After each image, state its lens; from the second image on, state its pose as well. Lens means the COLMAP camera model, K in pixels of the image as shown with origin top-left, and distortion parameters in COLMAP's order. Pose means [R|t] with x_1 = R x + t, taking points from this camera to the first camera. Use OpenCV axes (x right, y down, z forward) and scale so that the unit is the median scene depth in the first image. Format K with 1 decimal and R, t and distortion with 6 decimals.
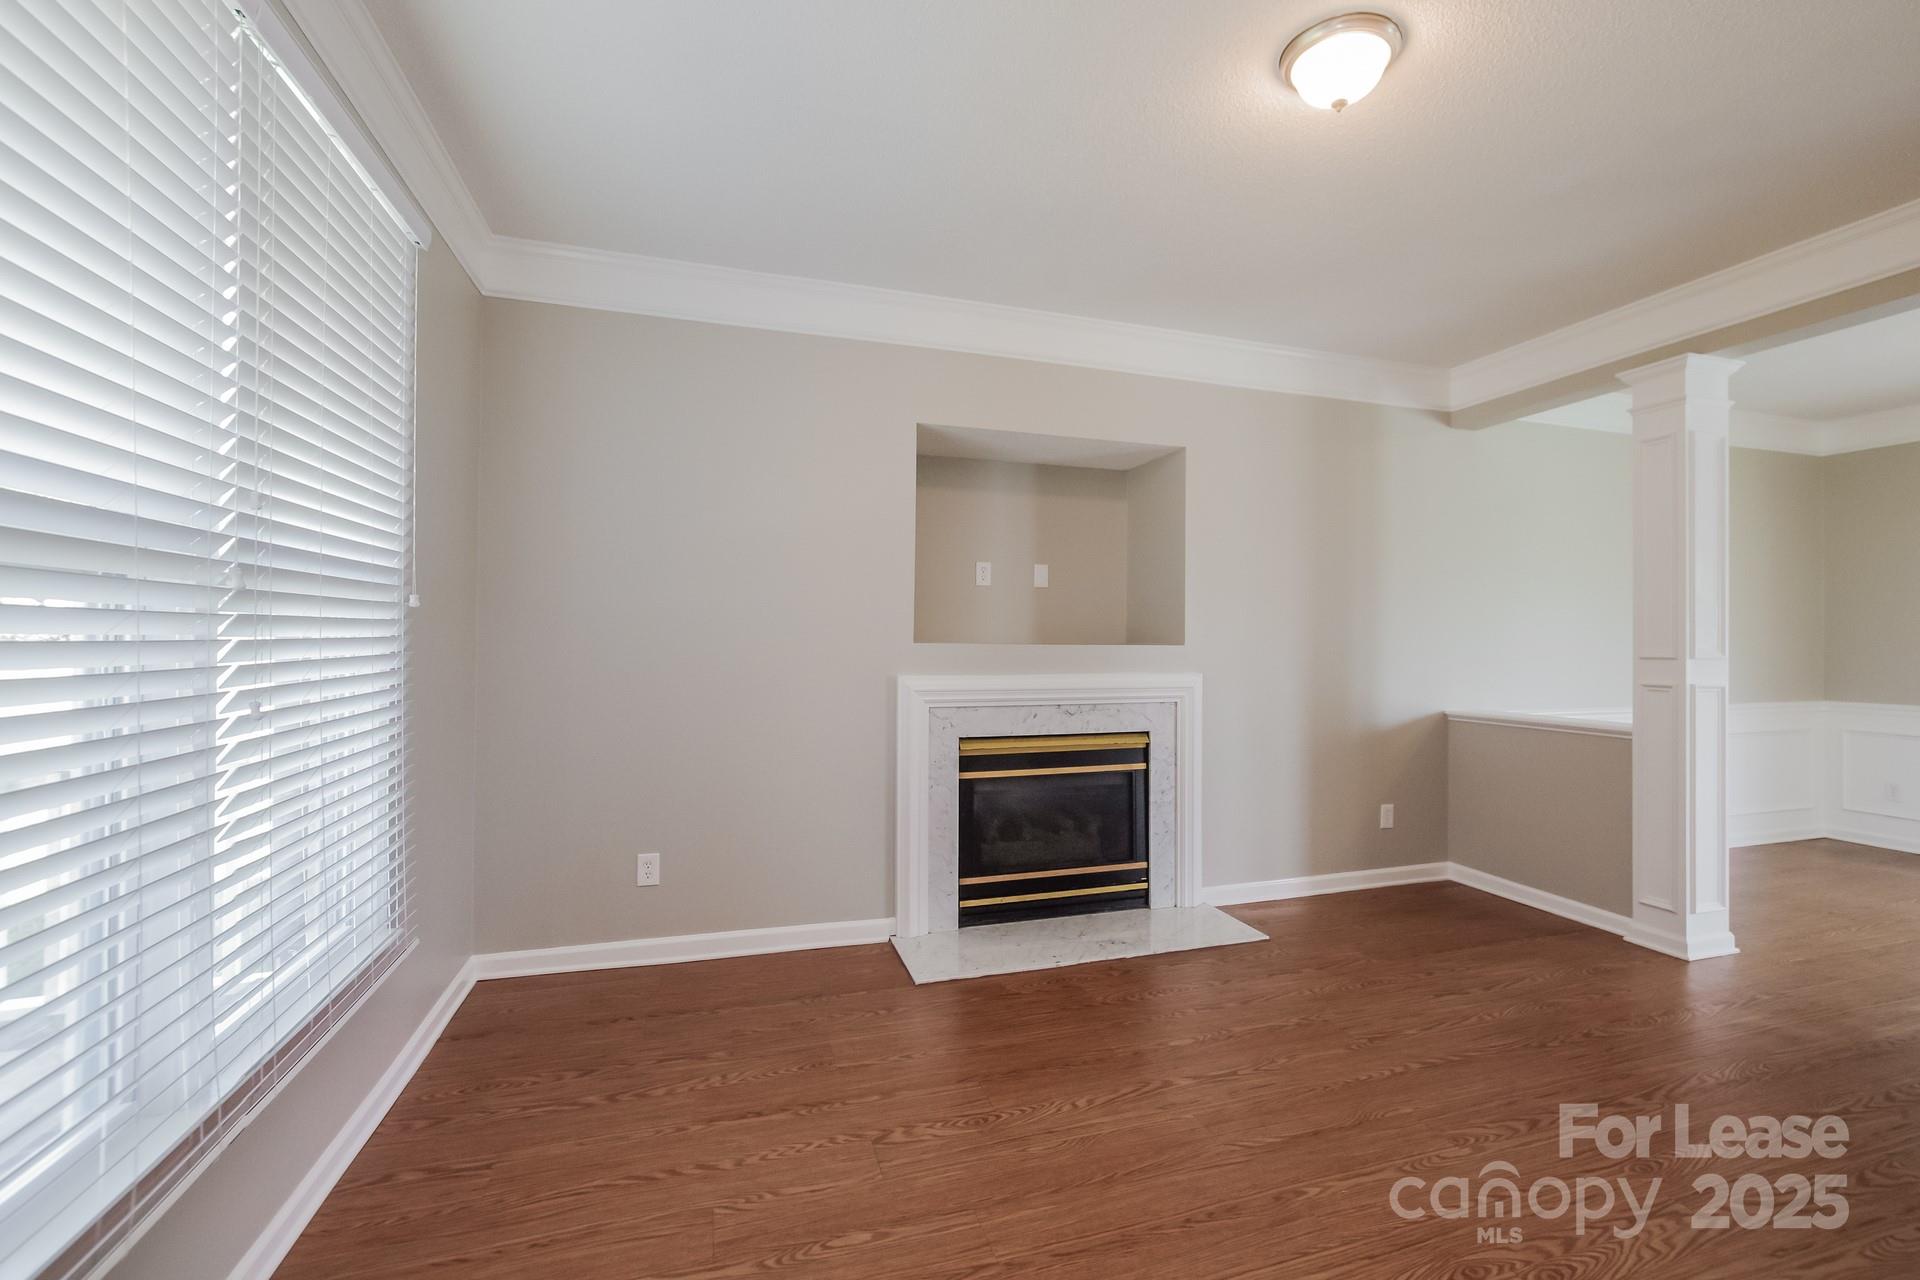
lens RADIAL K [[863.3, 0, 990.5], [0, 863.3, 644.5], [0, 0, 1]] dist [-0.001231, 0.007502]
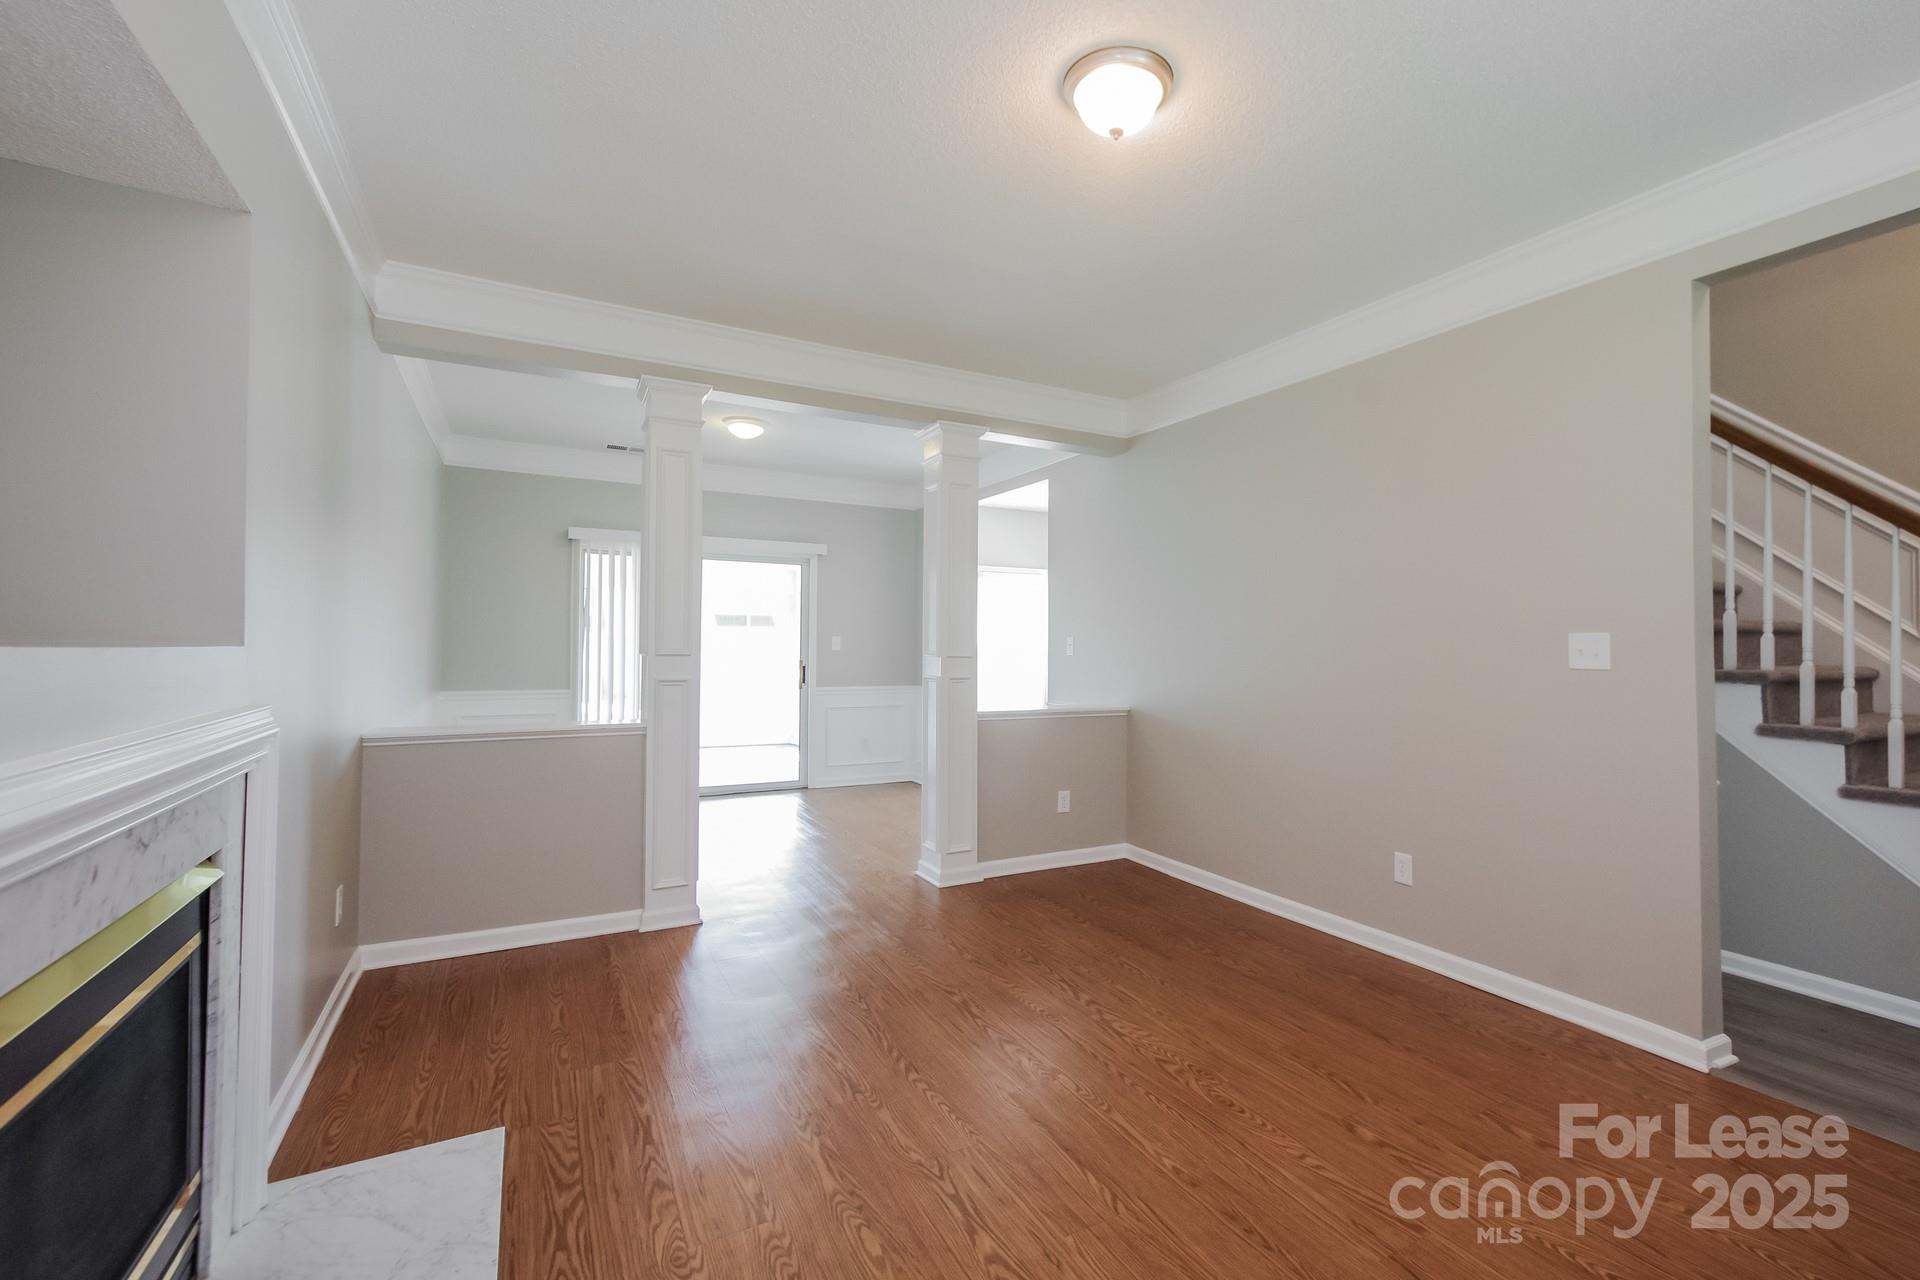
lens RADIAL K [[857.1, 0, 1016.3], [0, 857.1, 641.6], [0, 0, 1]] dist [-0.020820, 0.025226]
pose [[-0.201523, -0.006750, 0.979460, -0.343344], [-0.001607, 0.999977, 0.006561, -0.007337], [-0.979482, -0.000252, -0.201530, 0.785356]]
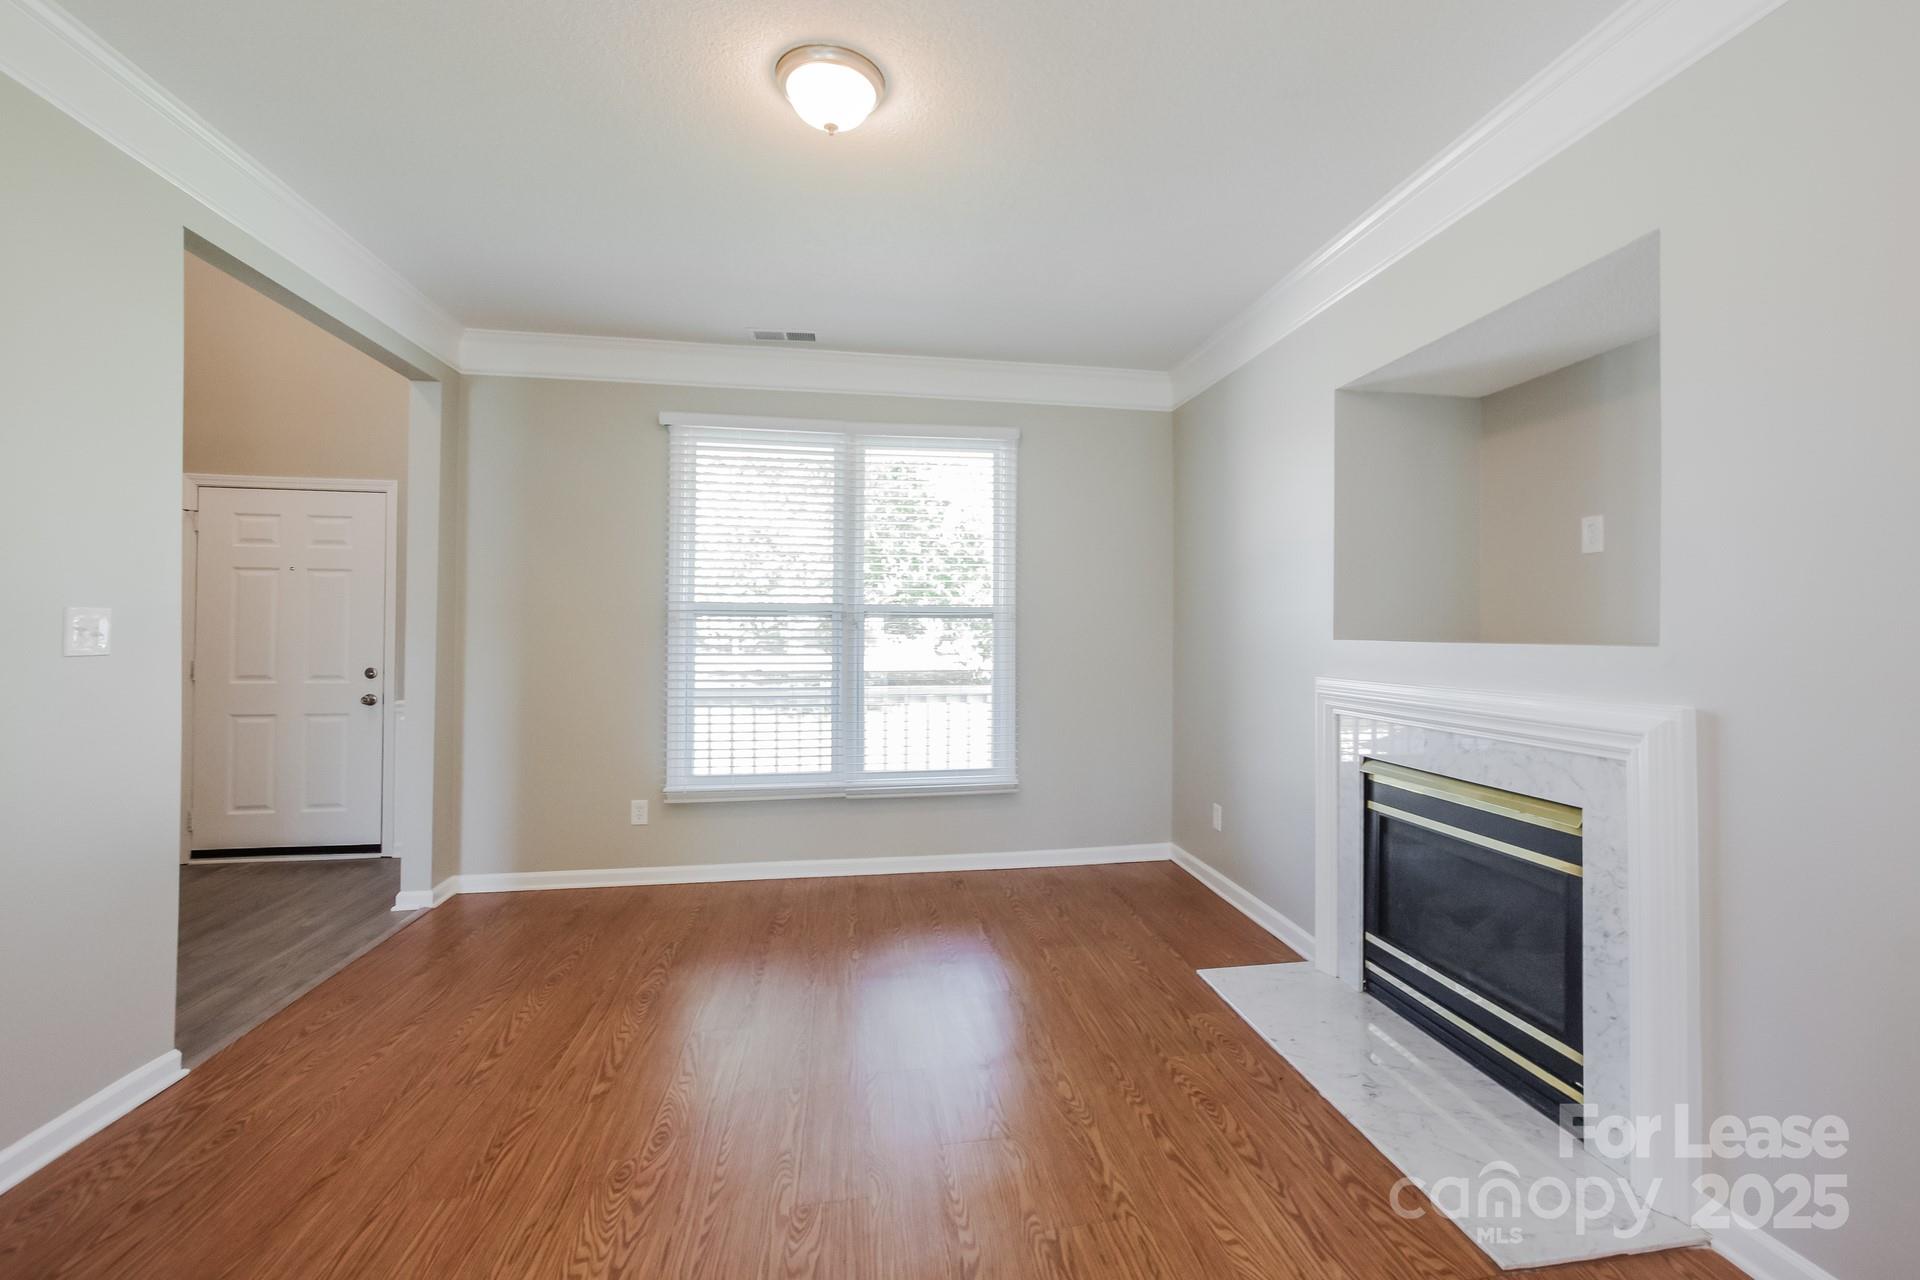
lens RADIAL K [[857.1, 0, 1016.3], [0, 857.1, 641.6], [0, 0, 1]] dist [-0.020820, 0.025226]
pose [[-0.127768, 0.000116, -0.991804, 0.835533], [-0.014801, 0.999888, 0.002024, 0.003369], [0.991694, 0.014938, -0.127752, 0.809677]]
